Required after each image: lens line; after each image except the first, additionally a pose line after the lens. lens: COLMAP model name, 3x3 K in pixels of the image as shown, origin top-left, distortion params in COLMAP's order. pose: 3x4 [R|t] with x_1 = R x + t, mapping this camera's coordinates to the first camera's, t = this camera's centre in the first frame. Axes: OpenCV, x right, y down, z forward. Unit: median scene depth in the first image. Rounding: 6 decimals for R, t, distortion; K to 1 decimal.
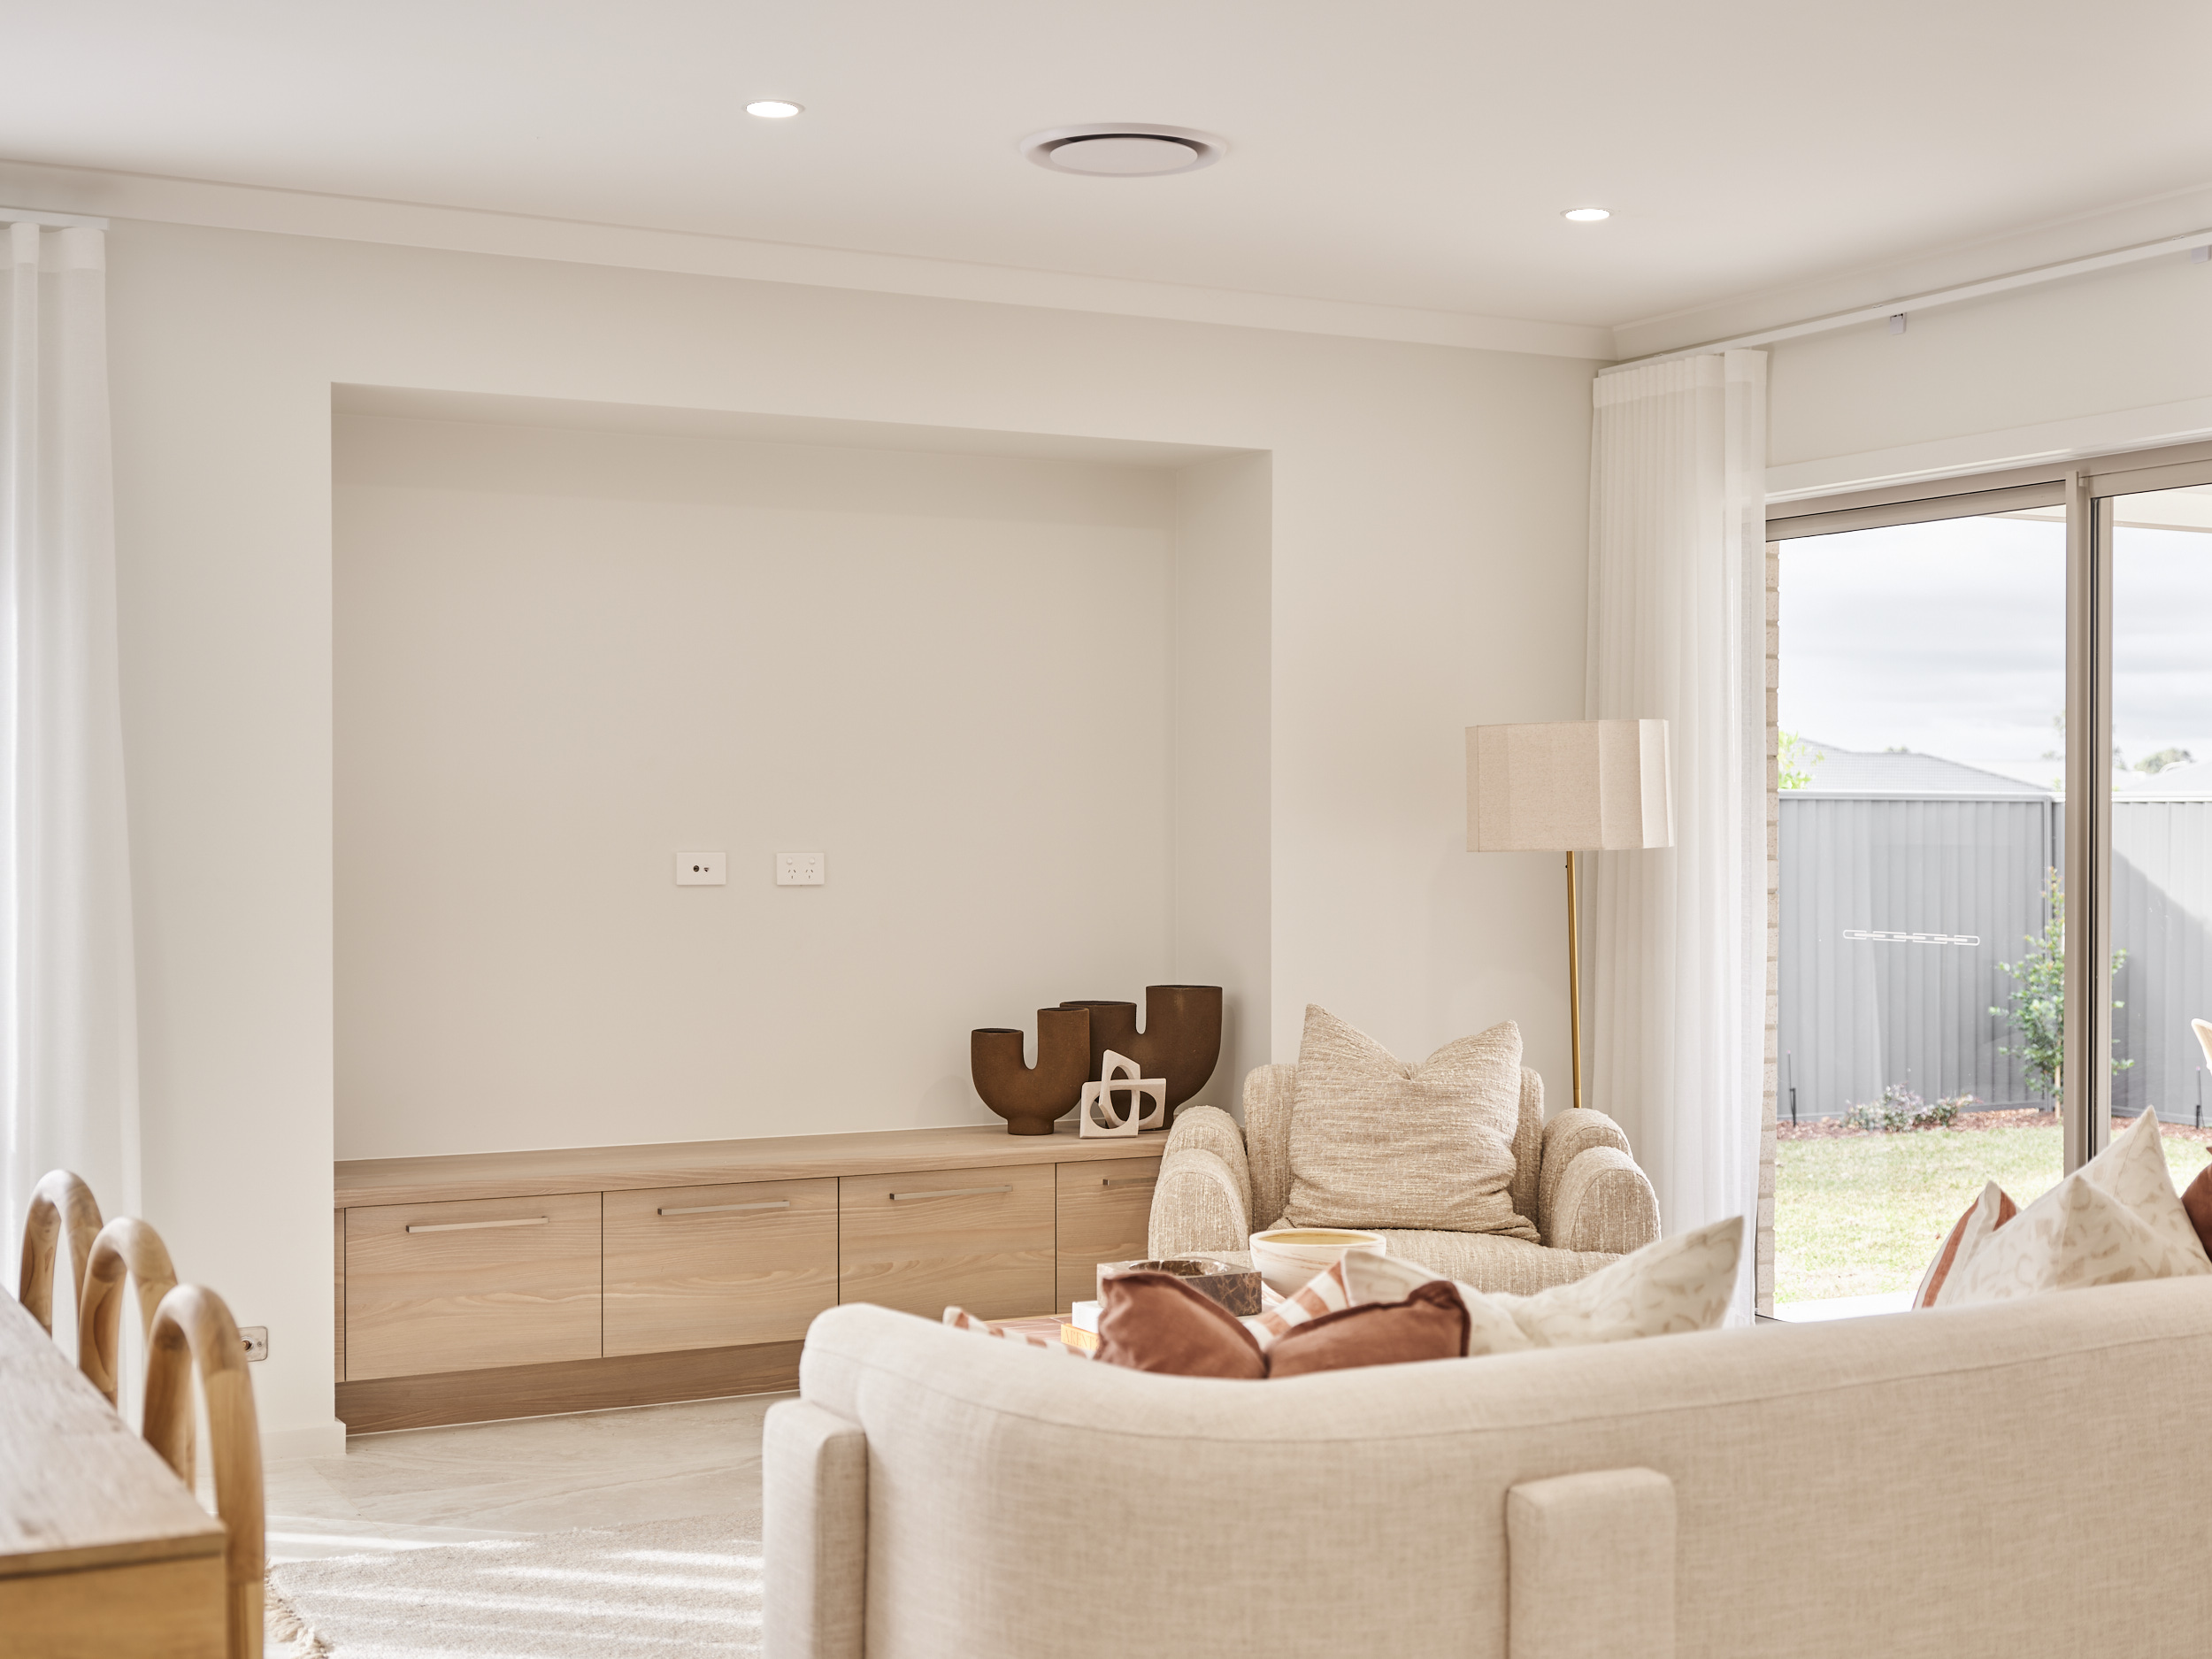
lens RADIAL K [[2780.4, 0, 1171.0], [0, 2780.4, 855.2], [0, 0, 1]] dist [-0.034792, 0.000000]
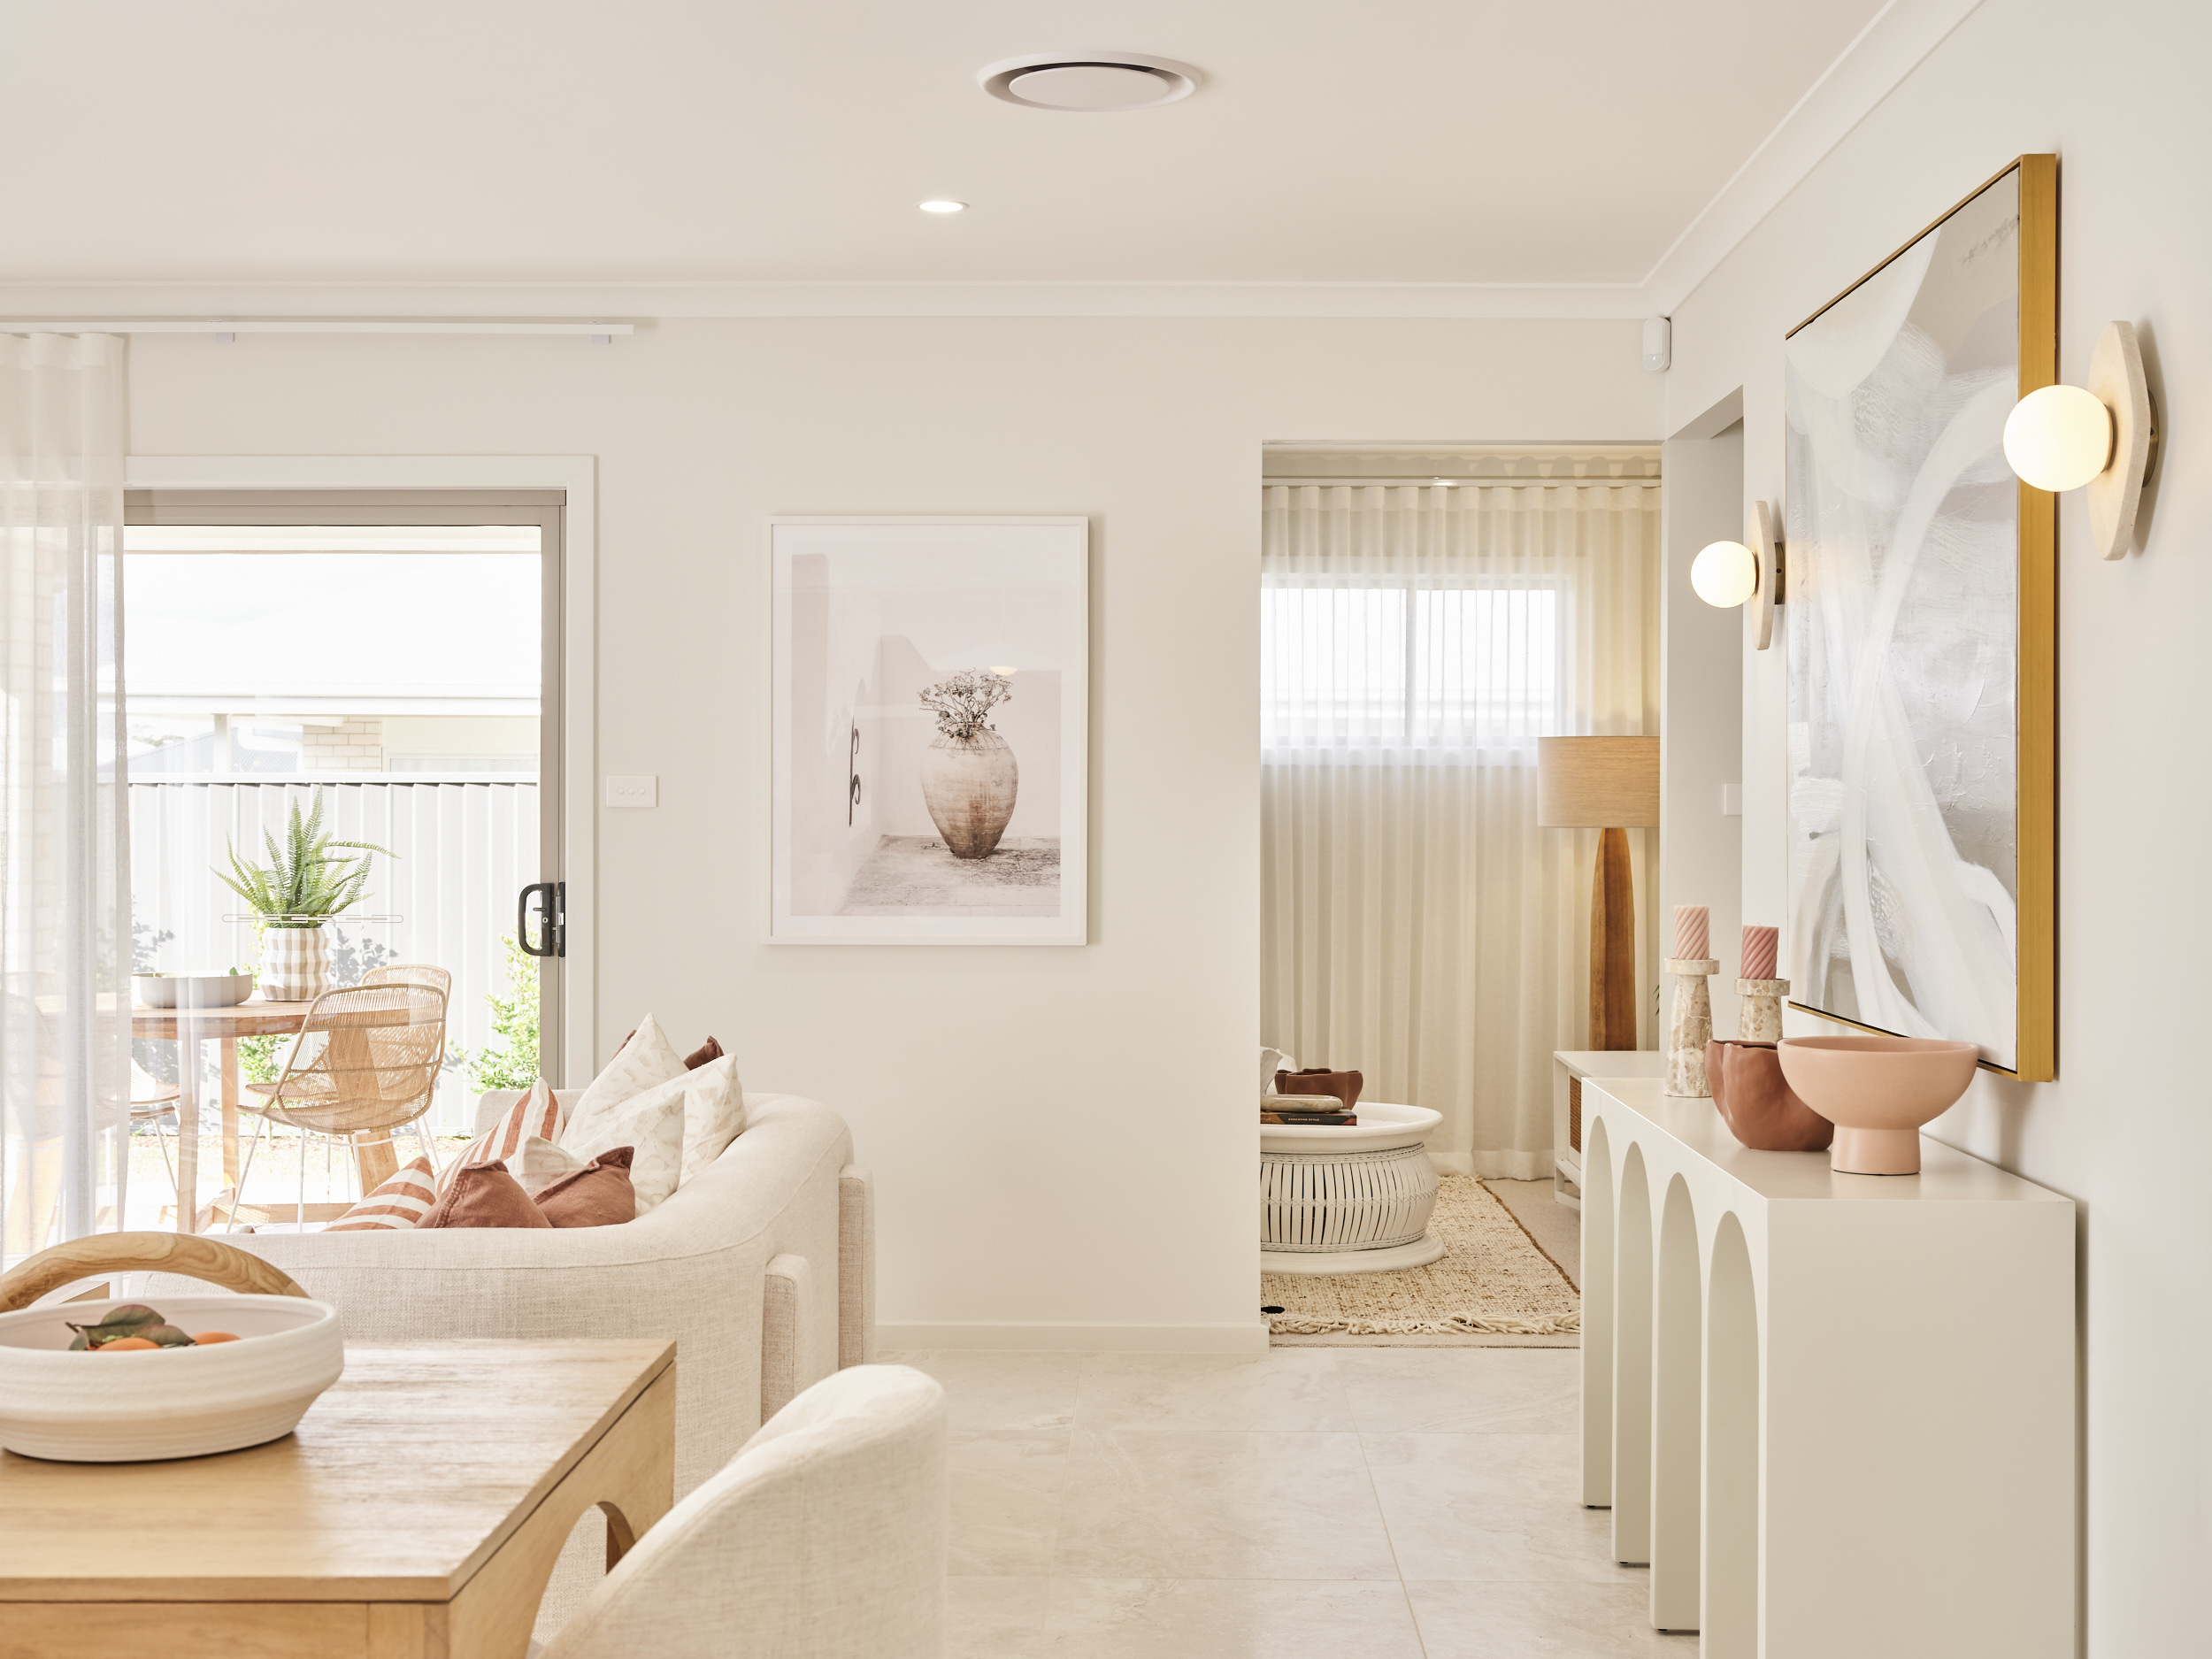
lens RADIAL K [[3072.5, 0, 1101.4], [0, 3072.5, 849.9], [0, 0, 1]] dist [0.014206, 0.000000]
pose [[0.492318, -0.014925, 0.870287, -1.095392], [0.013404, 0.999864, 0.009565, -0.002360], [-0.870312, 0.006956, 0.492451, 0.062333]]
